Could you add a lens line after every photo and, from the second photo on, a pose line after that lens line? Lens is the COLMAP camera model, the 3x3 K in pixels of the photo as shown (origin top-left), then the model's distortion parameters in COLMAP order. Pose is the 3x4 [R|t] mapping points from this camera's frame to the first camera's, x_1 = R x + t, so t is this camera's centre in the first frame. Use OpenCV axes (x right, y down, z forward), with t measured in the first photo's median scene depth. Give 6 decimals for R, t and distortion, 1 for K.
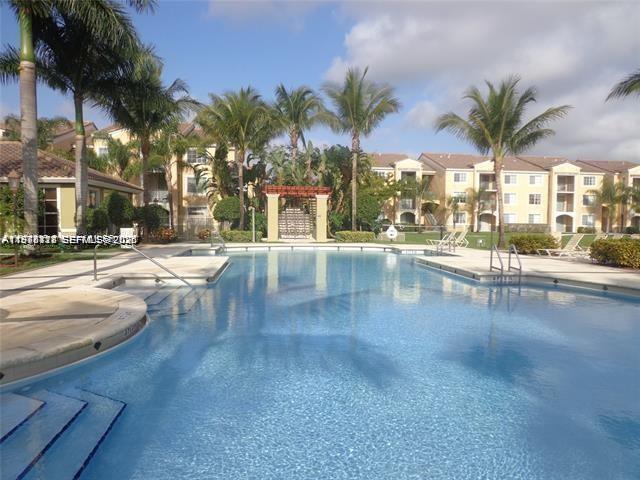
lens RADIAL K [[480.8, 0, 318.4], [0, 480.8, 236.5], [0, 0, 1]] dist [-0.005070, 0.012114]
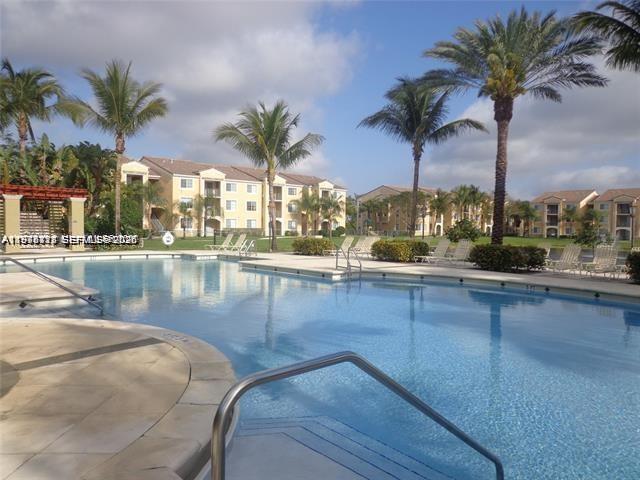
lens RADIAL K [[480.8, 0, 315.4], [0, 480.8, 243.1], [0, 0, 1]] dist [-0.005070, 0.012114]
pose [[0.801944, -0.025616, 0.596850, -0.099553], [0.022727, 0.999665, 0.012368, -0.002710], [-0.596967, 0.003646, 0.802257, 0.019352]]
